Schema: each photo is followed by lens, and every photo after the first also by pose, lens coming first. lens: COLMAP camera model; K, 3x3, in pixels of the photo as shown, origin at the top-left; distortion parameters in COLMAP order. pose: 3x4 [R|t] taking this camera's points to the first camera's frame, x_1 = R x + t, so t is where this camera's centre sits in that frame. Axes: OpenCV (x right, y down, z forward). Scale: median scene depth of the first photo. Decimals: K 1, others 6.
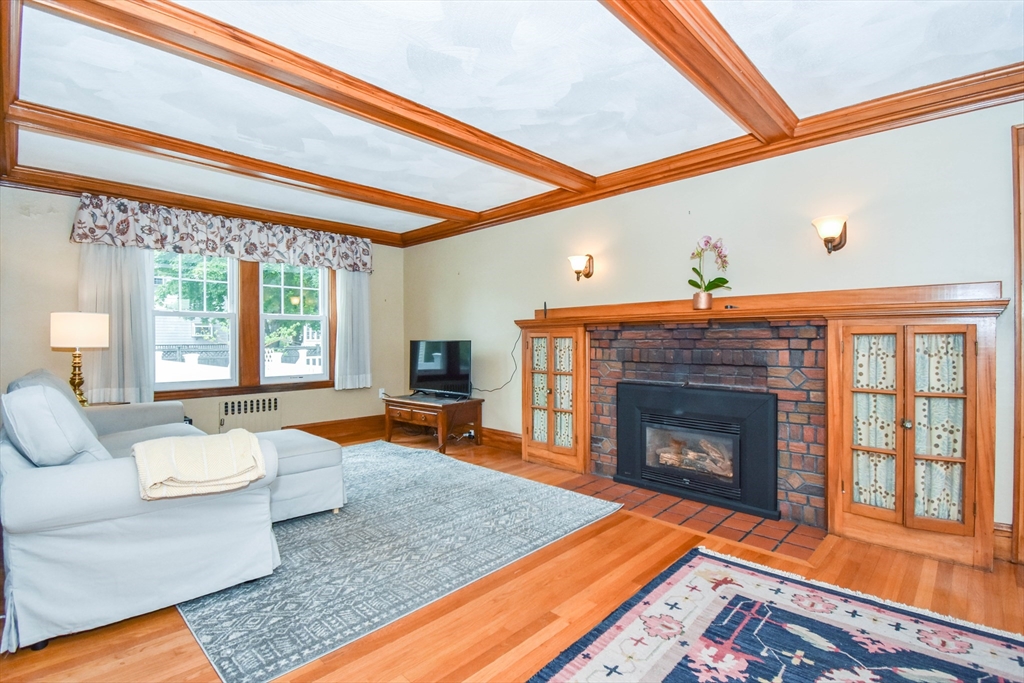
lens RADIAL K [[464.1, 0, 471.1], [0, 464.1, 339.9], [0, 0, 1]] dist [0.009988, -0.012486]
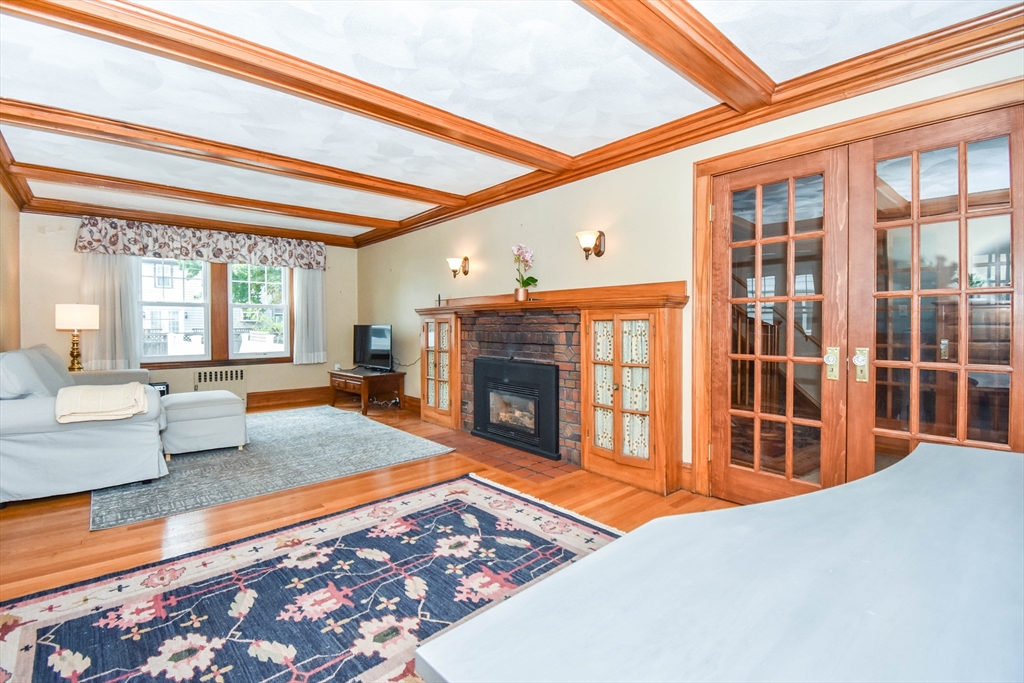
lens RADIAL K [[464.1, 0, 525.5], [0, 464.1, 329.8], [0, 0, 1]] dist [0.009988, -0.012486]
pose [[0.997773, 0.002214, -0.066662, 0.541821], [-0.001498, 0.999941, 0.010775, 0.000554], [0.066682, -0.010651, 0.997717, -0.265990]]
